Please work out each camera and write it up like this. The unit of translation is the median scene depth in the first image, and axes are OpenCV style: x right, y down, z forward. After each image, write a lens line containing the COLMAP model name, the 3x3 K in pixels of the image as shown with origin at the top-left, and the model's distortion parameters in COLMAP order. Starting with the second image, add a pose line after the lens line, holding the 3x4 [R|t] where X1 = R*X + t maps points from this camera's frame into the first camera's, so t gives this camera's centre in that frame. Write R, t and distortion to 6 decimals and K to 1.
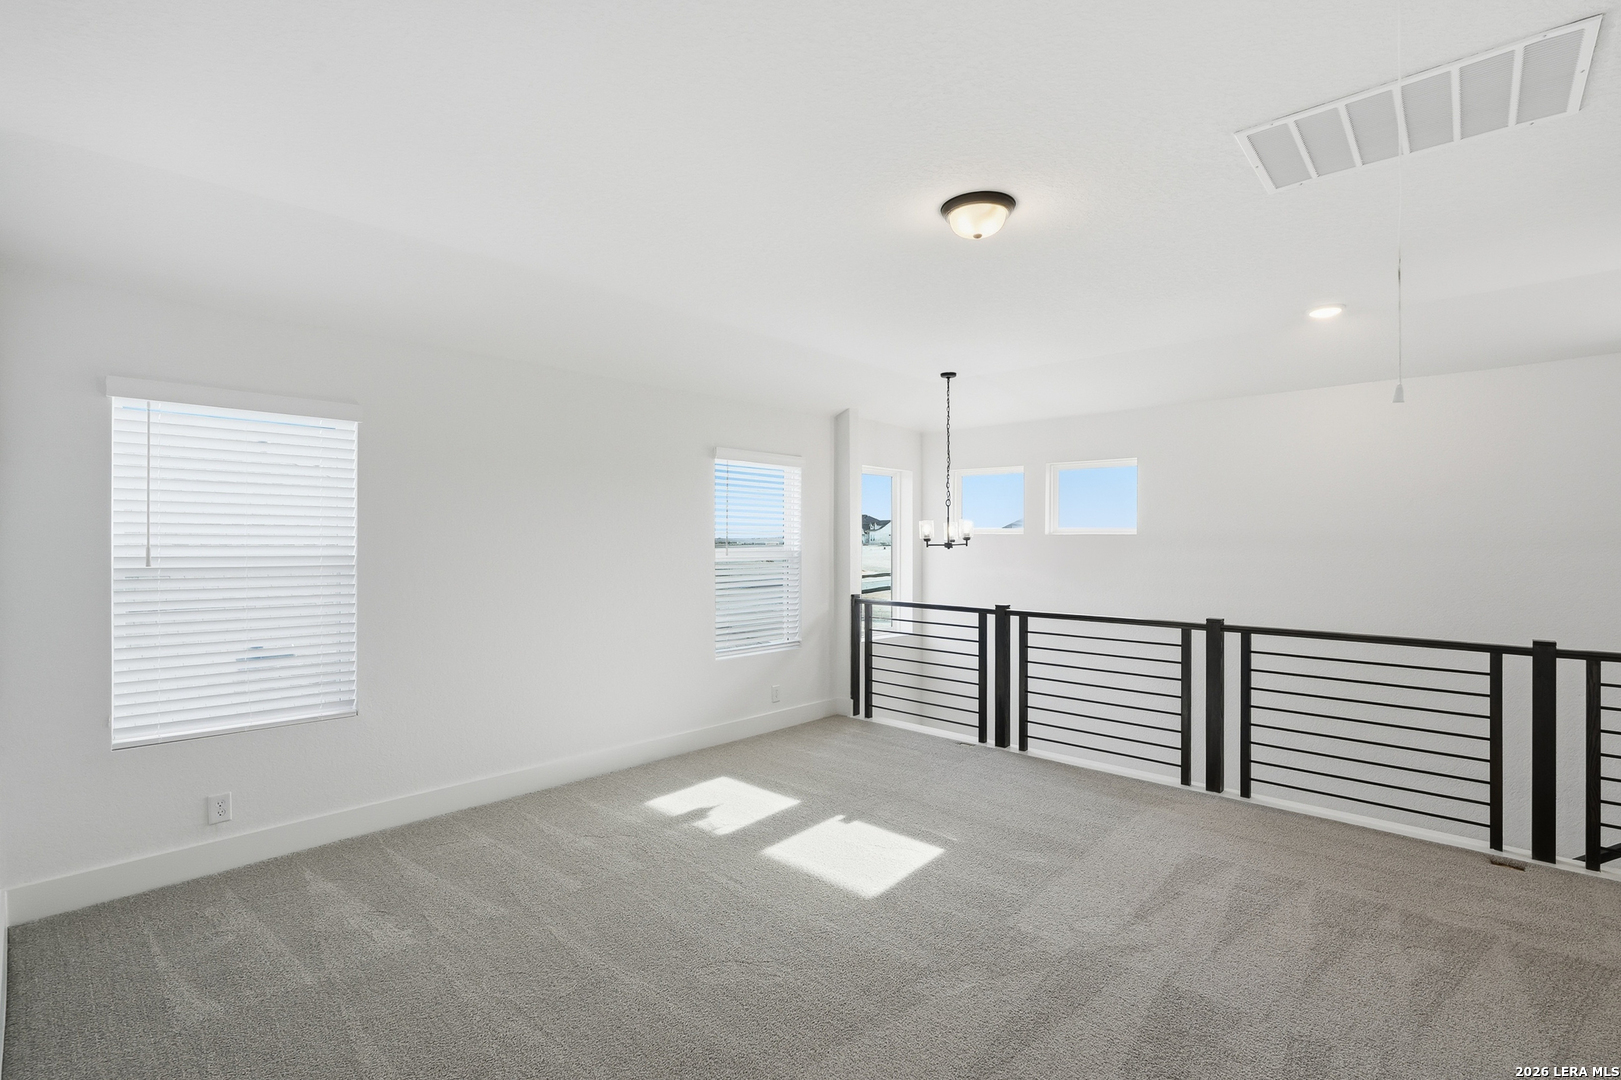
lens RADIAL K [[733.6, 0, 816.2], [0, 733.6, 540.8], [0, 0, 1]] dist [0.000821, 0.000697]
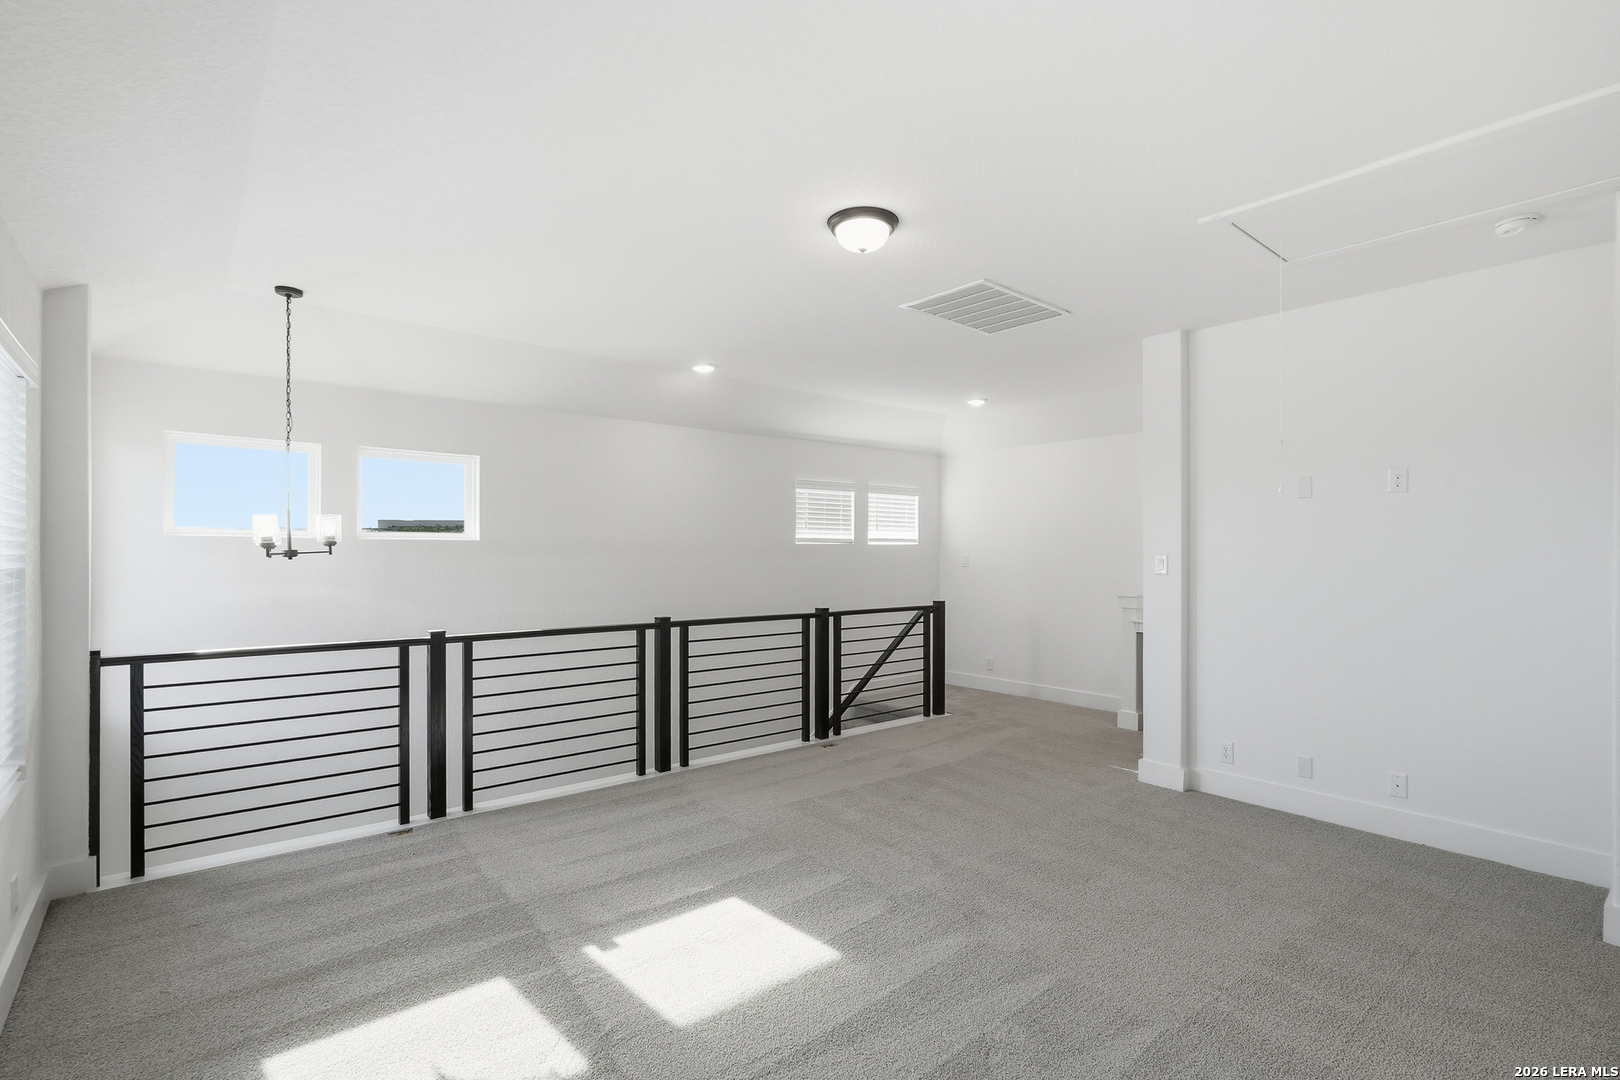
lens RADIAL K [[801.7, 0, 822.9], [0, 801.7, 549.0], [0, 0, 1]] dist [0.041383, -0.000908]
pose [[0.151945, -0.001946, 0.988387, -0.466766], [-0.000495, 0.999998, 0.002045, -0.000082], [-0.988389, -0.000800, 0.151943, 0.425449]]
